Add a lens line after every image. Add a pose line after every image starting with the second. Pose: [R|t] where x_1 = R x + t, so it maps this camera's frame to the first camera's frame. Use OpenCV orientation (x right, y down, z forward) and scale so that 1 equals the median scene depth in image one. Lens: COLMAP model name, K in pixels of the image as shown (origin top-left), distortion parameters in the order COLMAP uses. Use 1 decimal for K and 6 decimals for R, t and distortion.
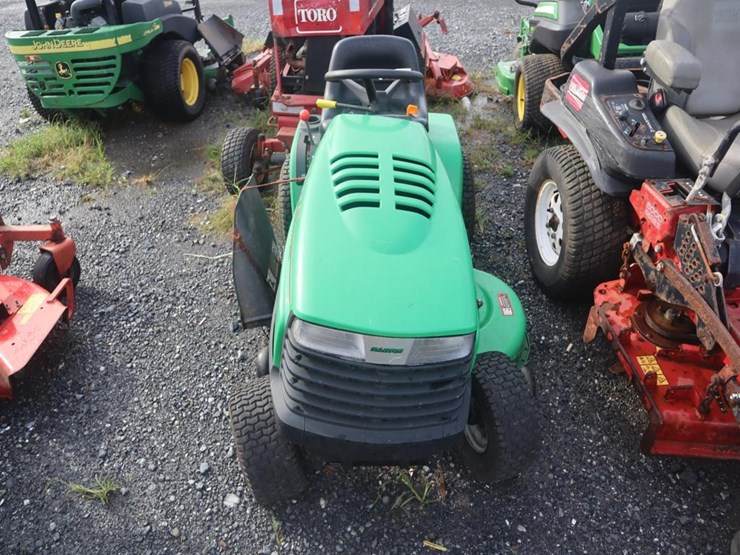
lens RADIAL K [[487.1, 0, 376.7], [0, 487.1, 242.3], [0, 0, 1]] dist [-0.133832, 0.070508]
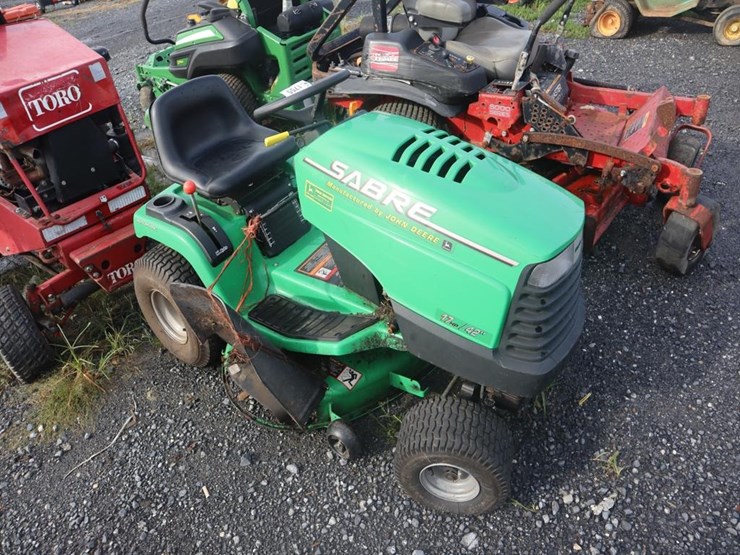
lens RADIAL K [[483.3, 0, 370.5], [0, 483.3, 241.0], [0, 0, 1]] dist [-0.128174, 0.065440]
pose [[0.568496, -0.524463, 0.633838, -0.440357], [0.567374, 0.807852, 0.159565, -0.115621], [-0.595733, 0.268911, 0.756828, 0.172203]]
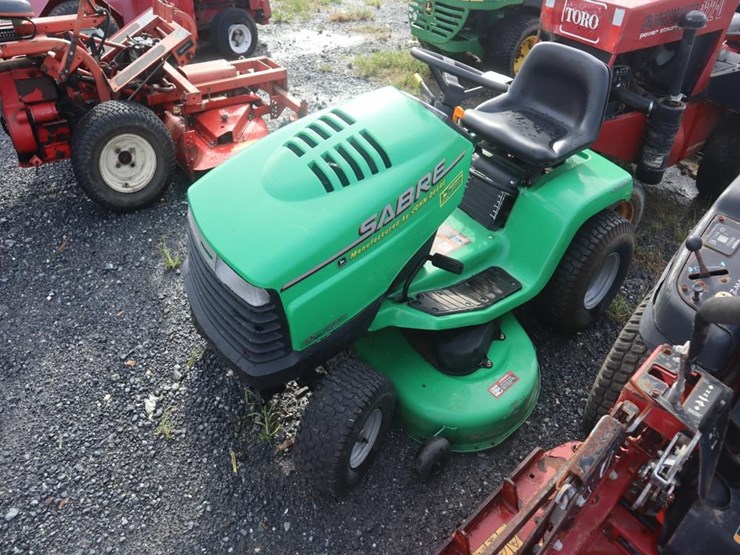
lens RADIAL K [[483.3, 0, 370.5], [0, 483.3, 241.0], [0, 0, 1]] dist [-0.128174, 0.065440]
pose [[0.587449, 0.540800, -0.602029, 0.408431], [-0.523926, 0.821130, 0.226380, -0.117514], [0.616770, 0.182432, 0.765711, 0.146957]]
